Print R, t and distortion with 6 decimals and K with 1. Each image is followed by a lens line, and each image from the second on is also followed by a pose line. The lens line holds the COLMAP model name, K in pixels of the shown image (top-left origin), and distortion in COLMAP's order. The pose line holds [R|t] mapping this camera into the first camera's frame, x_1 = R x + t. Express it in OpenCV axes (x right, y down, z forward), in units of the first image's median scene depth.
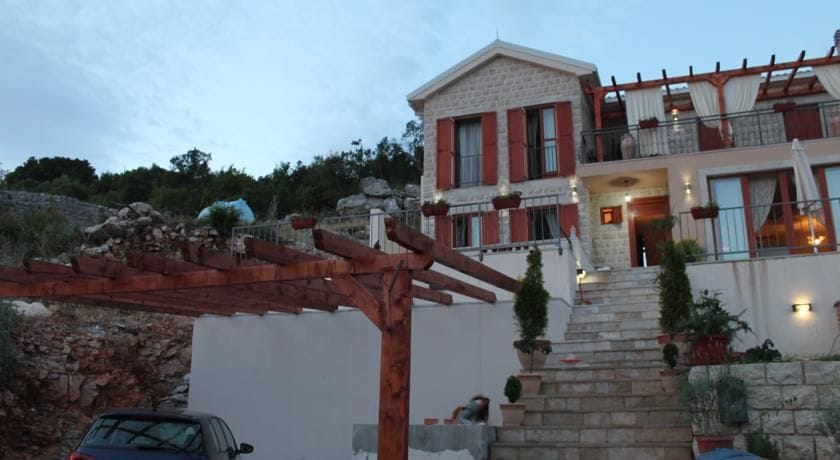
lens RADIAL K [[707.7, 0, 420.0], [0, 707.7, 230.0], [0, 0, 1]] dist [-0.176051, 0.157659]
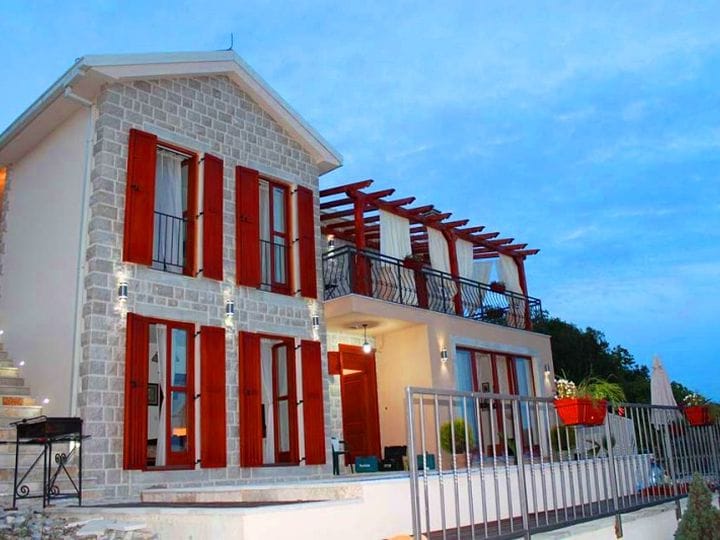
lens RADIAL K [[678.0, 0, 345.9], [0, 678.0, 268.7], [0, 0, 1]] dist [-0.084202, 0.006024]
pose [[0.387572, 0.230554, 0.892543, -0.357666], [-0.196851, 0.966586, -0.164201, -0.003057], [-0.900576, -0.112059, 0.420007, 0.660031]]
